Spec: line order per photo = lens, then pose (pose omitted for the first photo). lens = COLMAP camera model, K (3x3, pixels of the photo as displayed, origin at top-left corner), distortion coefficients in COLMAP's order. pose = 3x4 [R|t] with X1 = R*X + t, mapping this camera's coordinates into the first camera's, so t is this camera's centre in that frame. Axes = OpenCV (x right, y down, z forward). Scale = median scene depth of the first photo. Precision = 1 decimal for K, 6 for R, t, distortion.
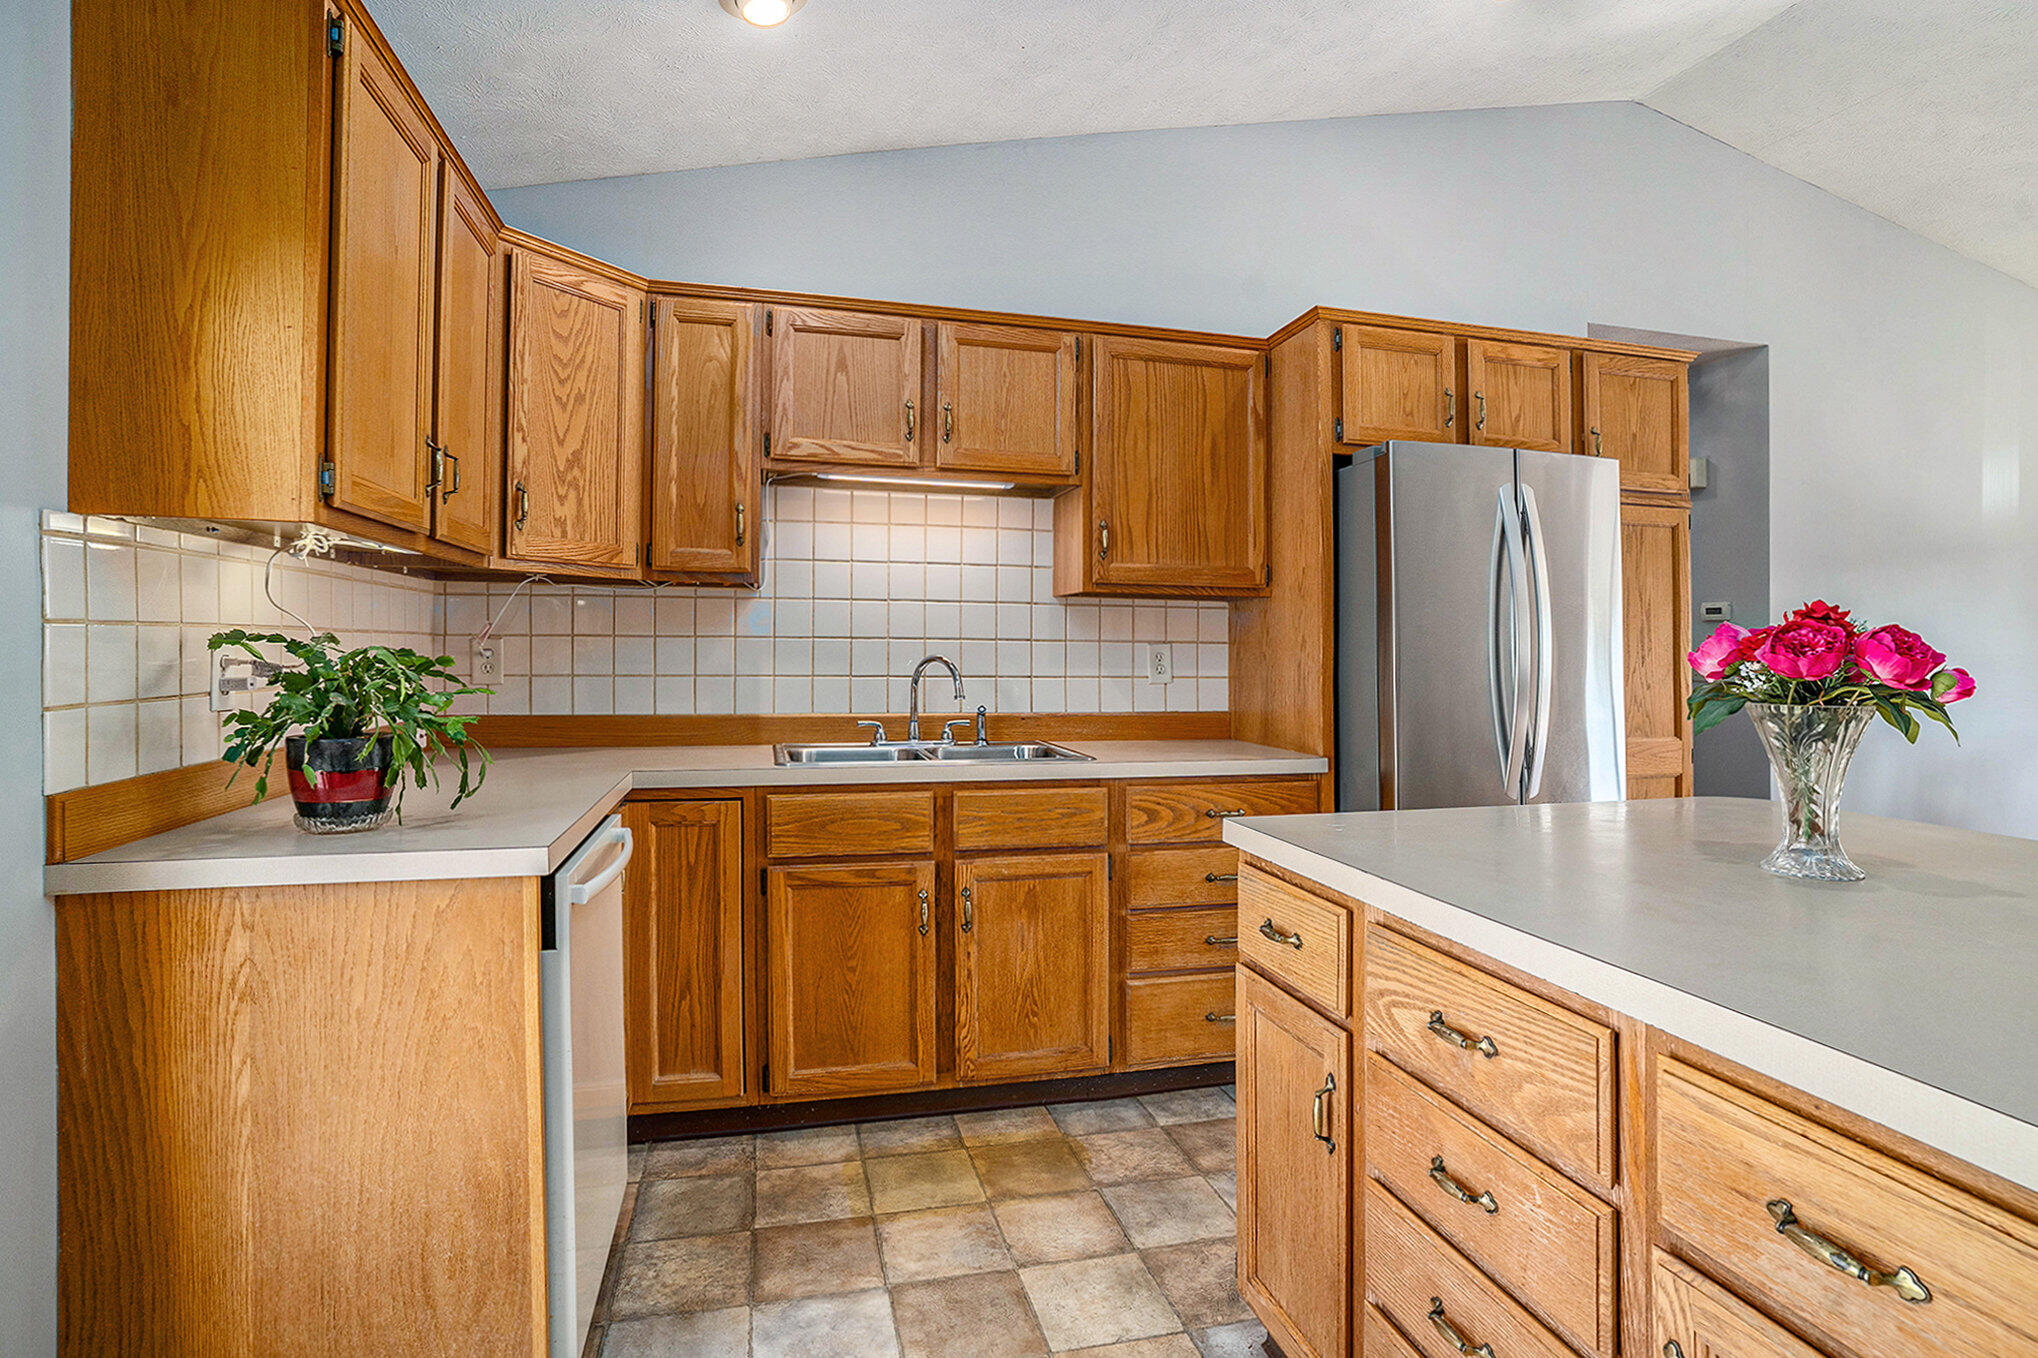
lens RADIAL K [[1015.8, 0, 1019.1], [0, 1015.8, 670.0], [0, 0, 1]] dist [-0.066197, 0.022103]
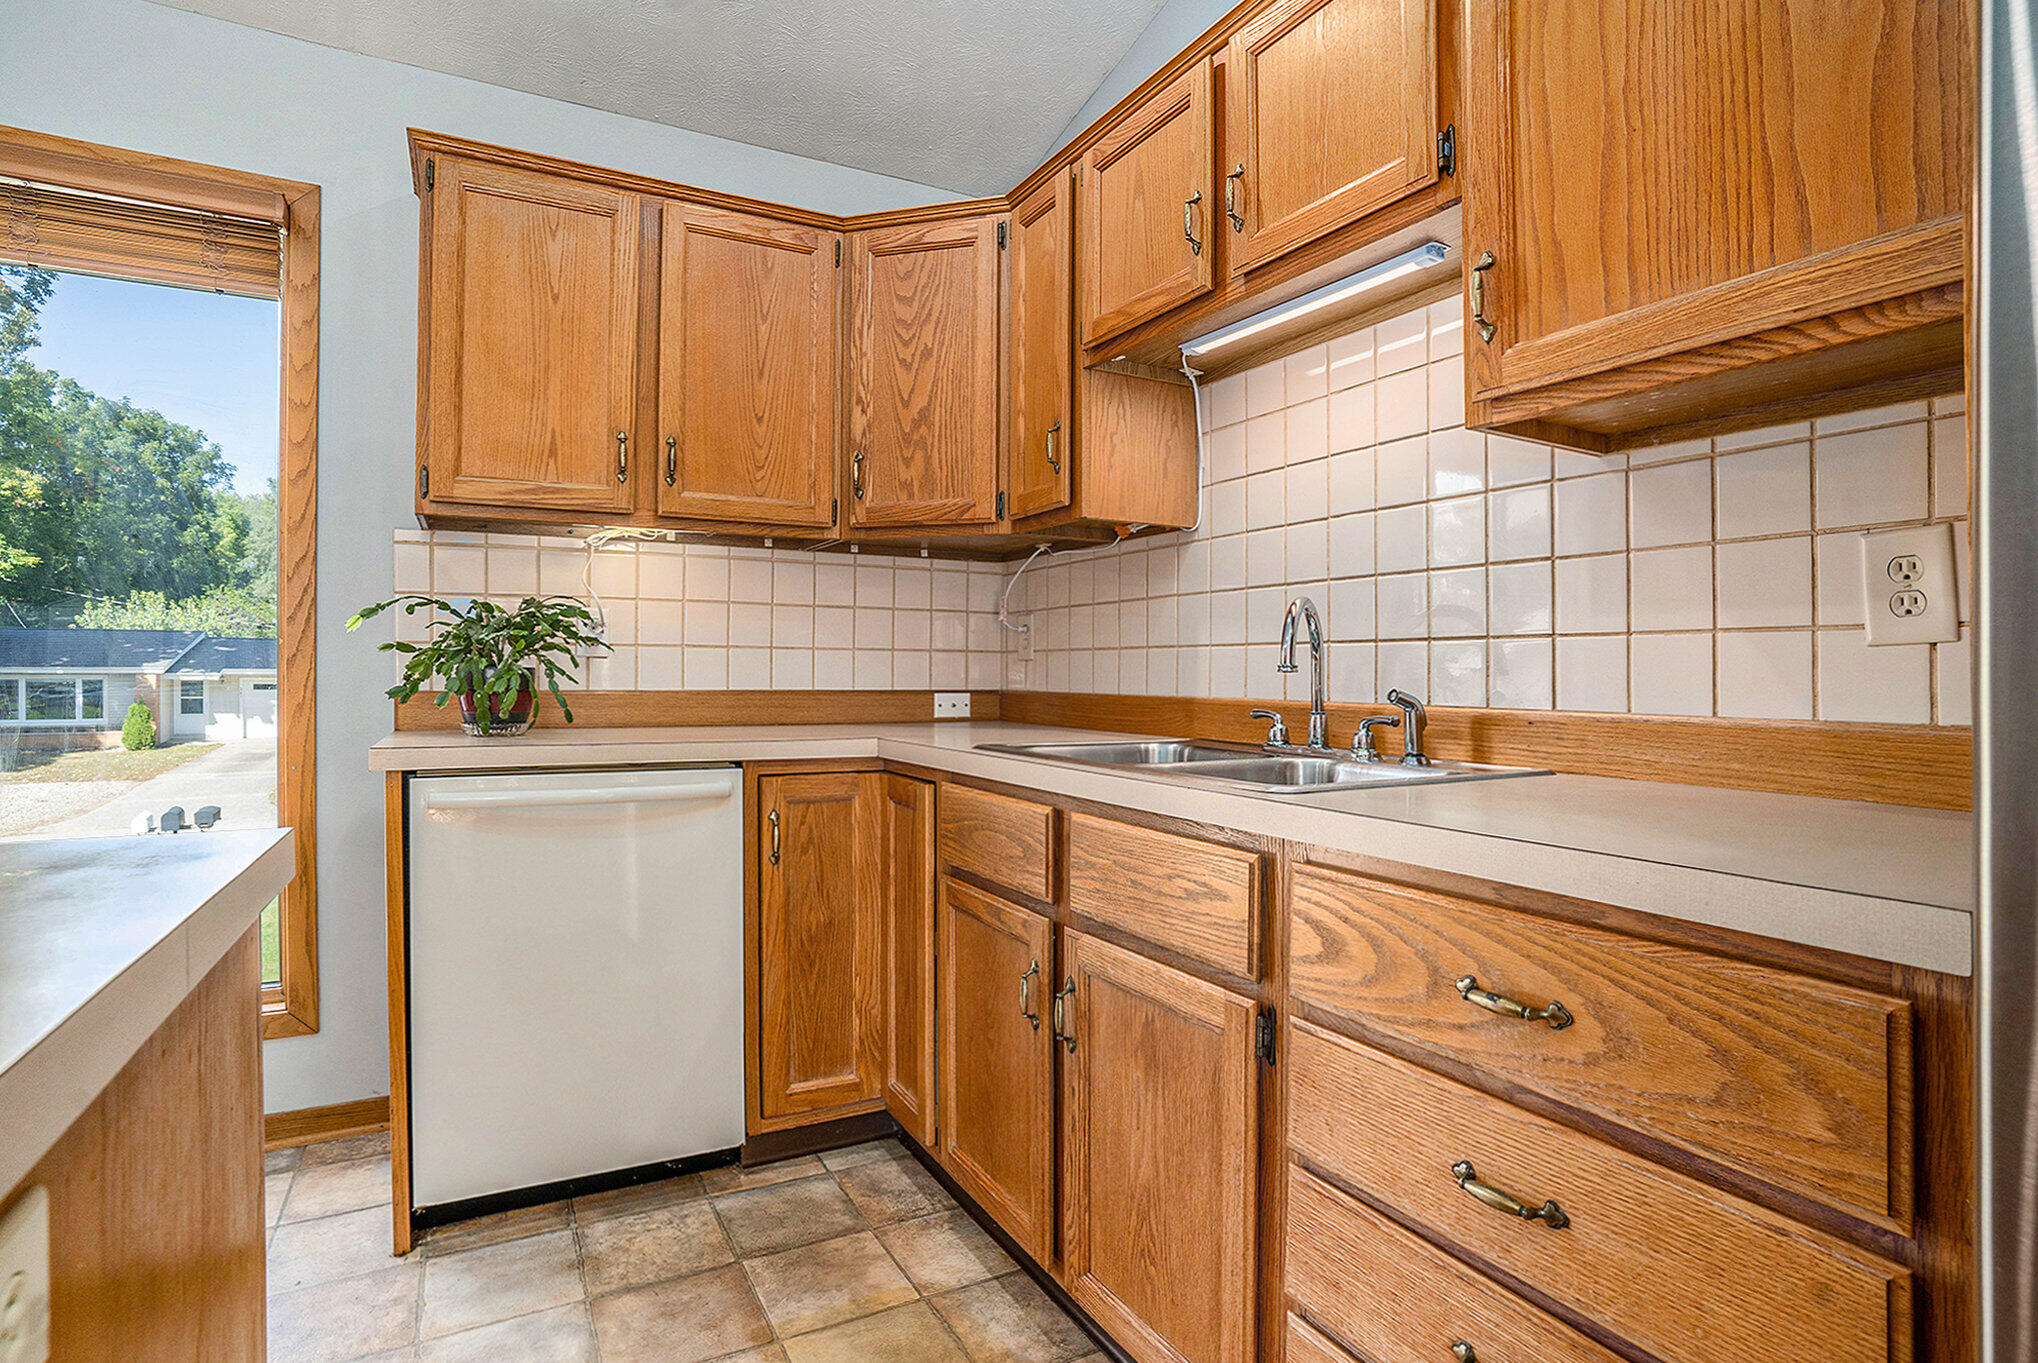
lens RADIAL K [[1015.8, 0, 1023.3], [0, 1015.8, 685.3], [0, 0, 1]] dist [-0.066197, 0.022103]
pose [[0.257642, 0.005256, -0.966226, 0.483751], [-0.021403, 0.999771, -0.000269, 0.042969], [0.966003, 0.020749, 0.257695, 0.774371]]
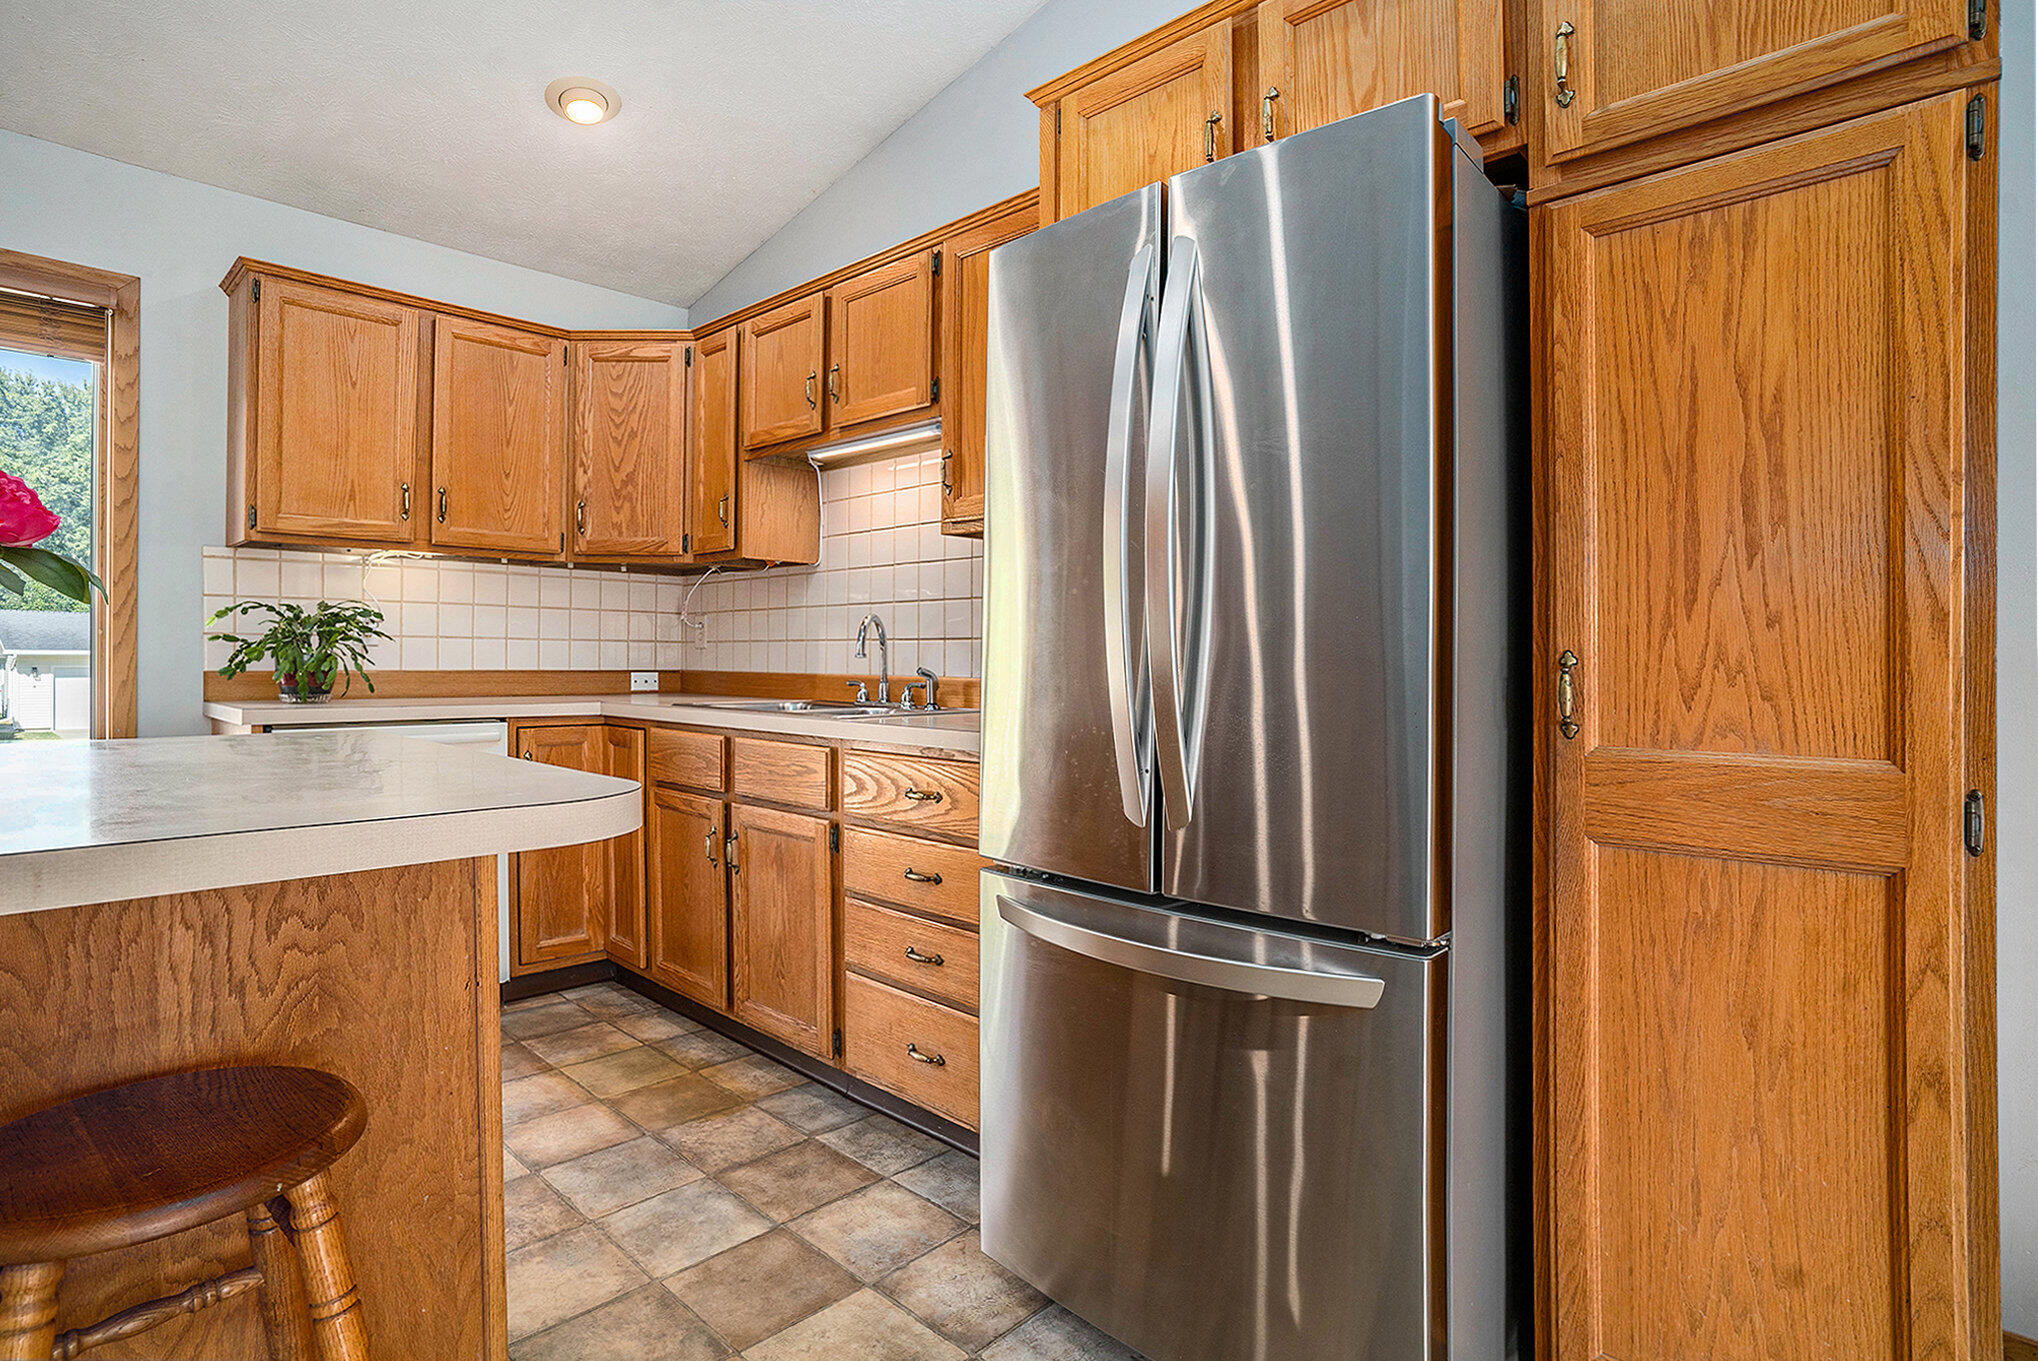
lens RADIAL K [[1015.8, 0, 1005.0], [0, 1015.8, 664.3], [0, 0, 1]] dist [-0.066197, 0.022103]
pose [[0.537721, 0.001711, -0.843121, 0.923709], [-0.017854, 0.999797, -0.009357, 0.045625], [0.842934, 0.020084, 0.537642, 0.635311]]
